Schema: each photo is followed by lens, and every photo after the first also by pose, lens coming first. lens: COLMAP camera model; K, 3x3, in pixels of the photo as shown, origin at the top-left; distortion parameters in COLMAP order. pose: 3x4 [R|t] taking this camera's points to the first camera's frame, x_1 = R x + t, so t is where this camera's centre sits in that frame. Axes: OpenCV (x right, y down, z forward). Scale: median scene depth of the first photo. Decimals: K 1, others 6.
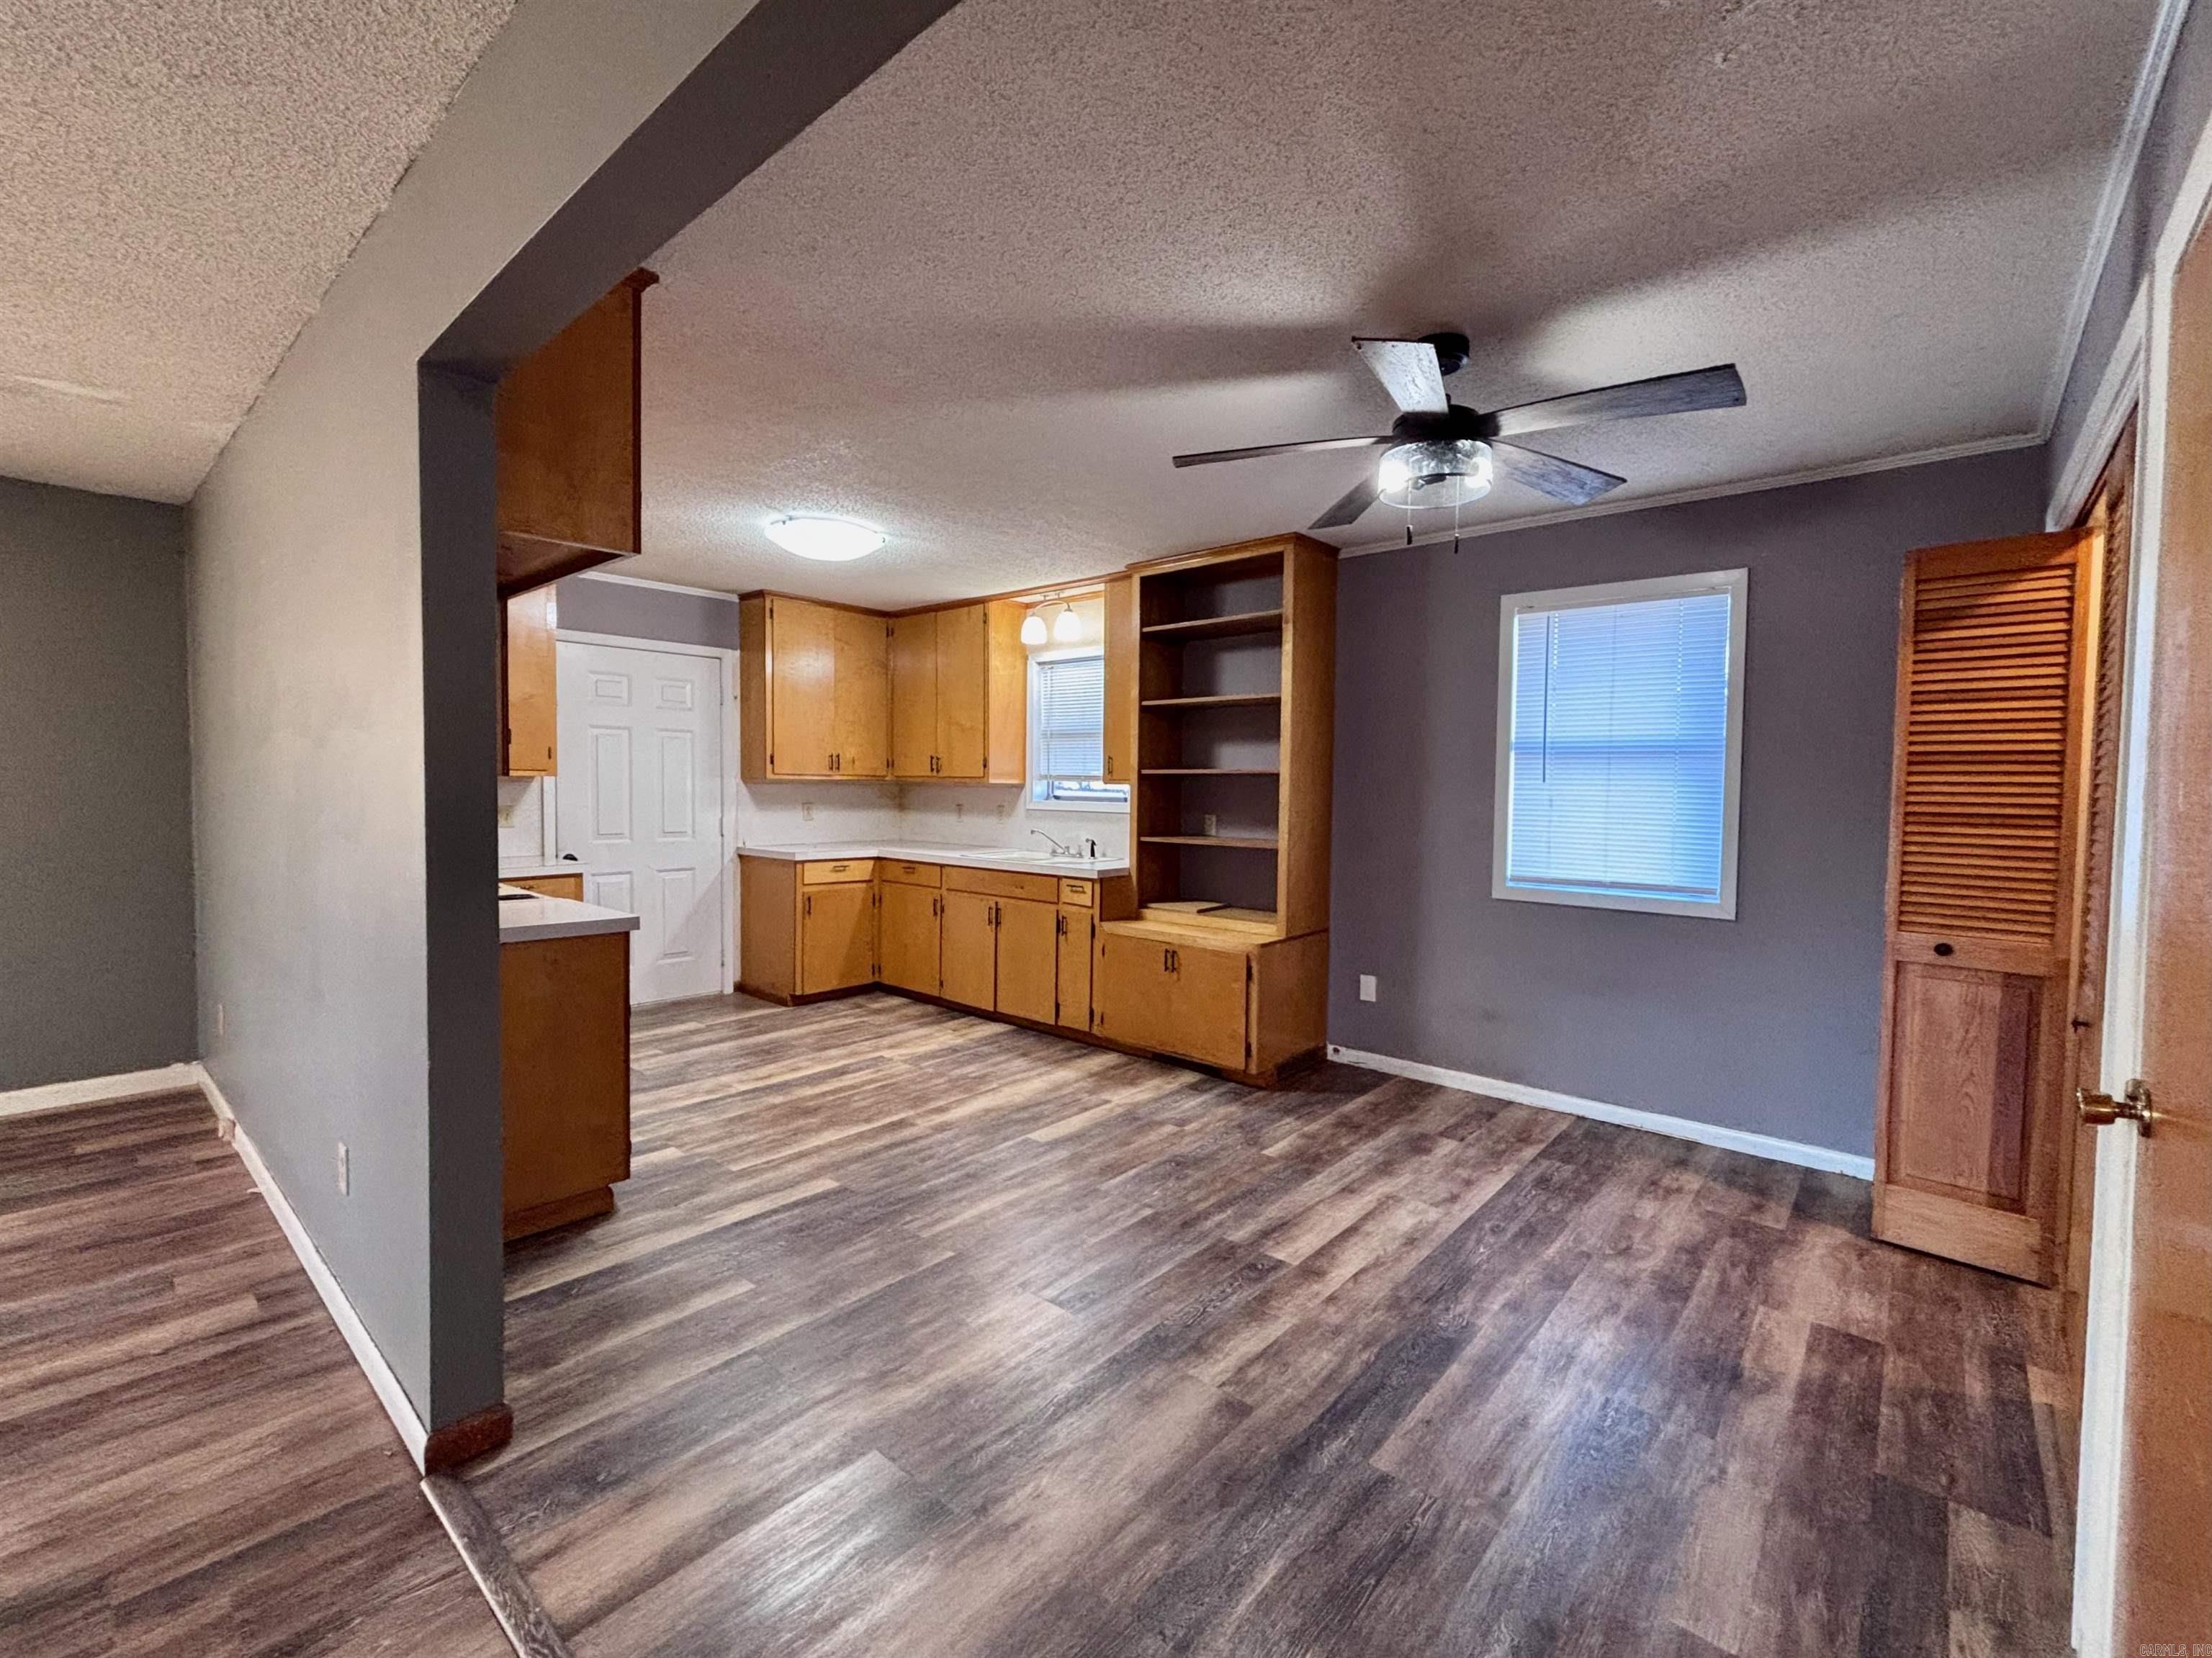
lens RADIAL K [[953.9, 0, 1106.0], [0, 953.9, 829.0], [0, 0, 1]] dist [0.001049, -0.000017]
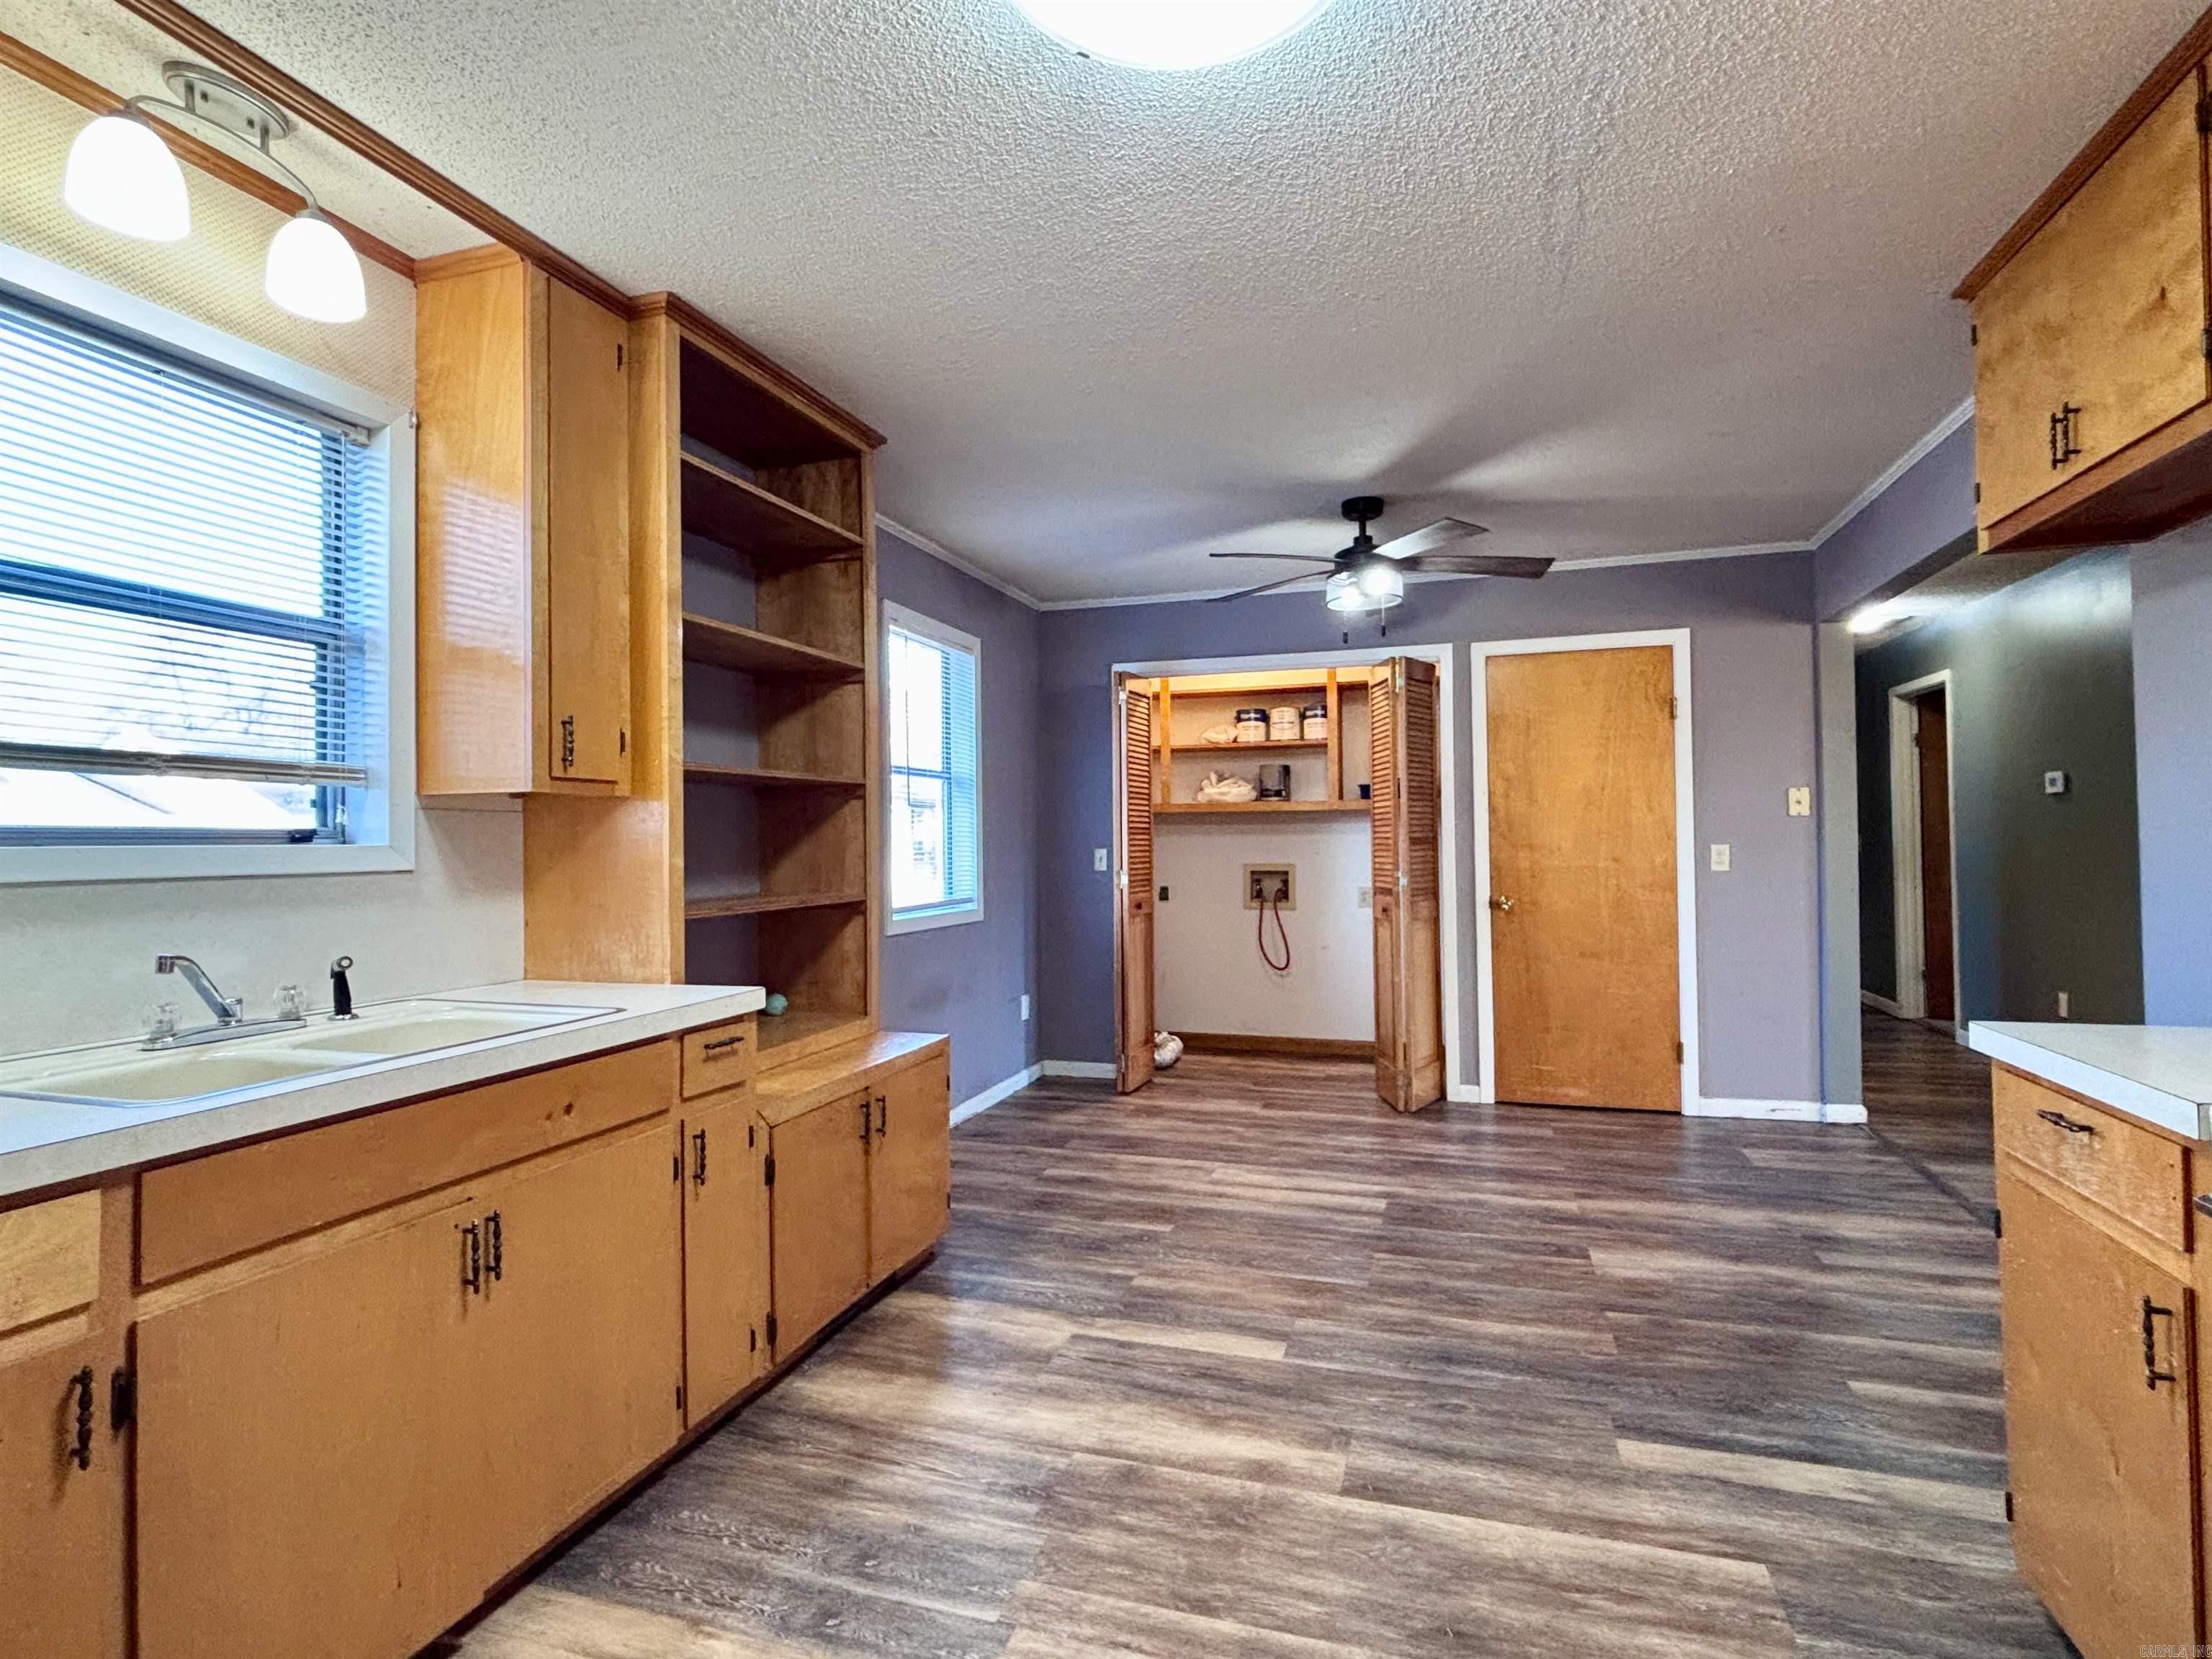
lens RADIAL K [[1145.2, 0, 1106.0], [0, 1145.2, 829.5], [0, 0, 1]] dist [-0.016759, -0.000483]
pose [[-0.407386, -0.000429, 0.913256, -0.684461], [0.052649, 0.998326, 0.023955, -0.040540], [-0.911737, 0.057841, -0.406681, 1.335204]]
